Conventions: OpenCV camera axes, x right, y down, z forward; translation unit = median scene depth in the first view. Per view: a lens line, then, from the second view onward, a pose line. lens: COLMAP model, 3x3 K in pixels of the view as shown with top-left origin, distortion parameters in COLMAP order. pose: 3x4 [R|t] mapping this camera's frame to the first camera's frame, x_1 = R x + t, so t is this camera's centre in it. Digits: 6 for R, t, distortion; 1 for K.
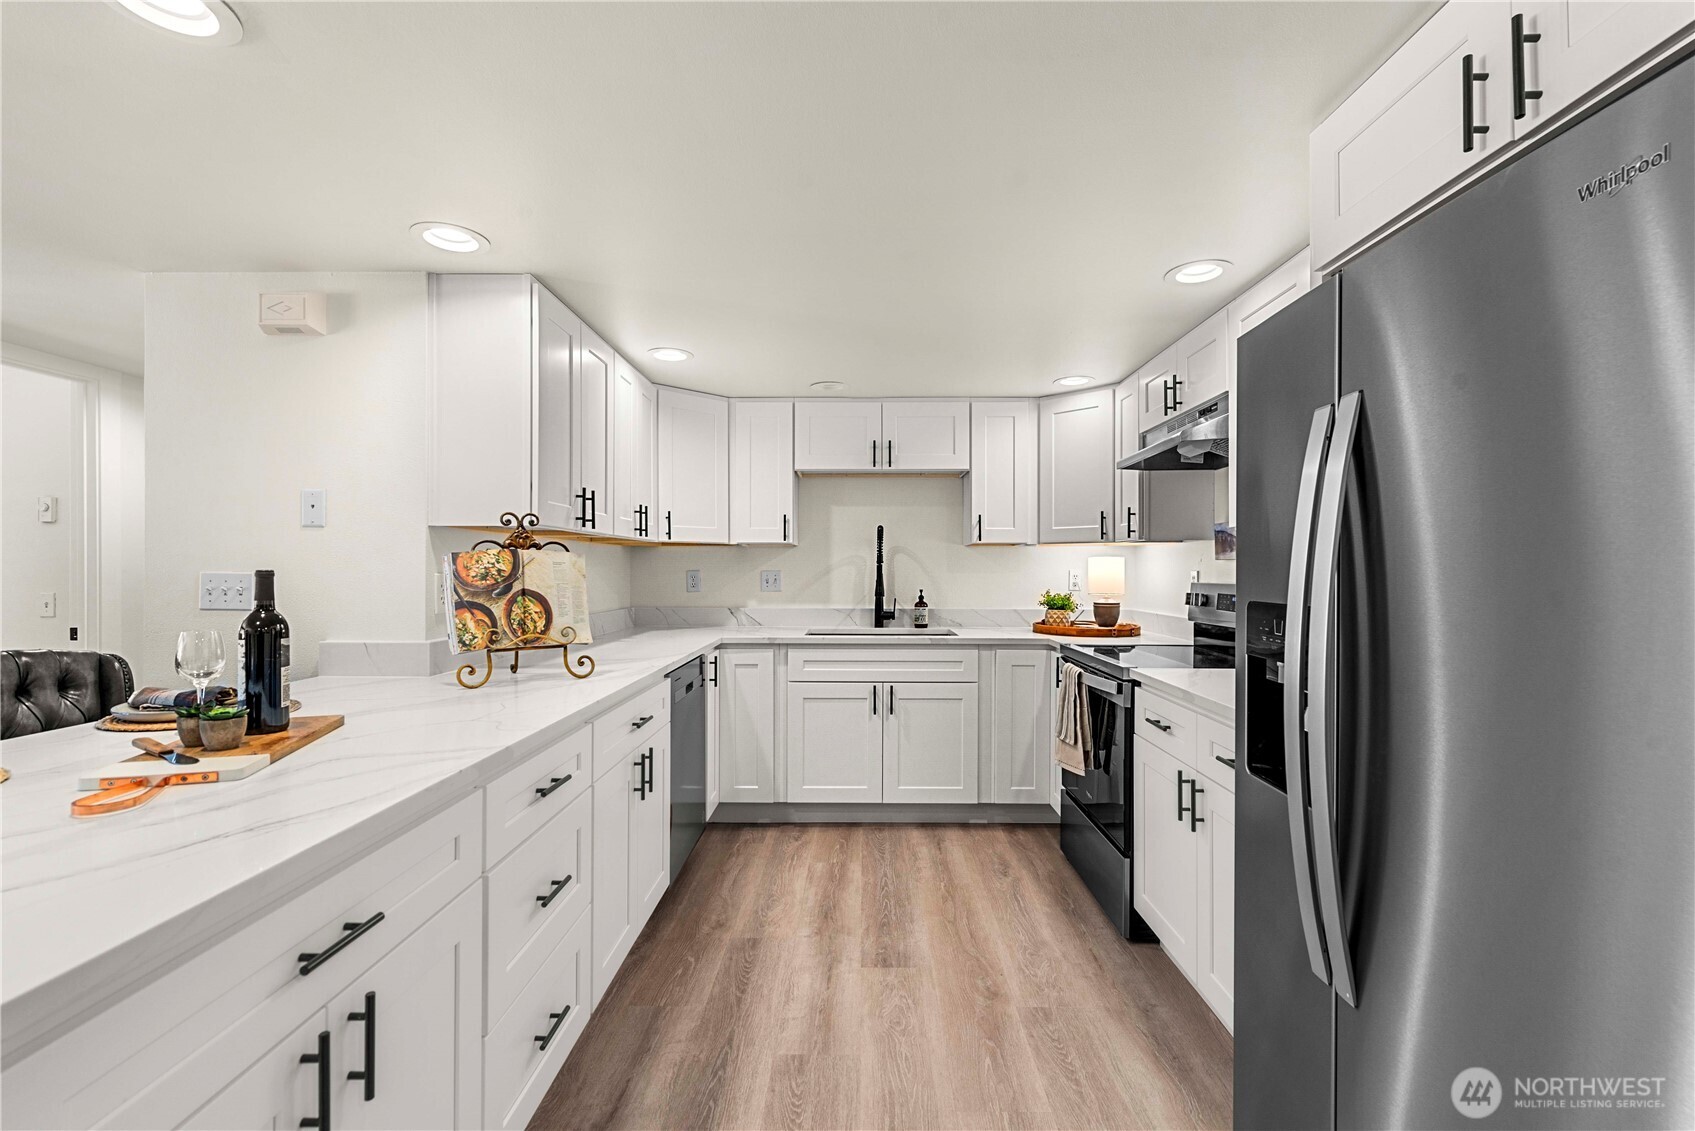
lens RADIAL K [[739.8, 0, 850.2], [0, 739.8, 564.1], [0, 0, 1]] dist [0.002342, 0.000151]
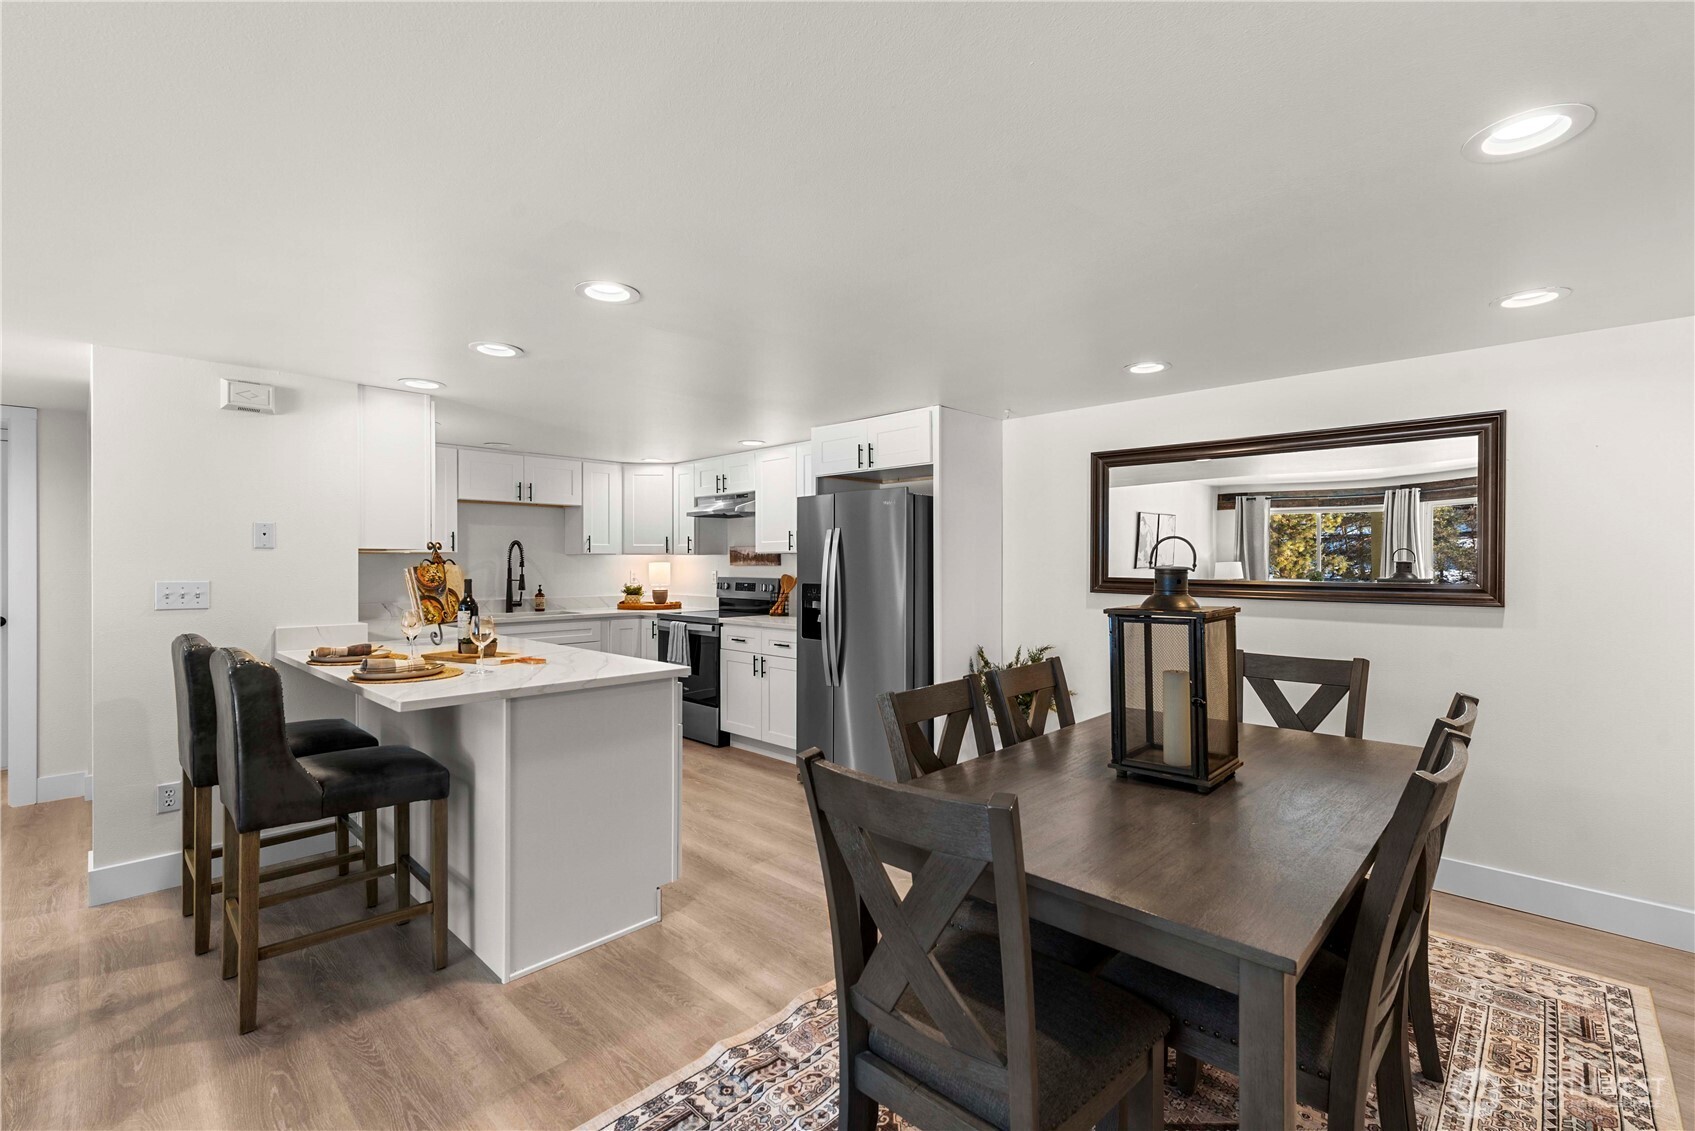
lens RADIAL K [[739.8, 0, 855.6], [0, 739.8, 563.1], [0, 0, 1]] dist [0.002342, 0.000151]
pose [[0.684487, -0.001340, 0.729024, -0.711528], [-0.004619, 0.999970, 0.006174, -0.025863], [-0.729010, -0.007593, 0.684460, -0.584735]]
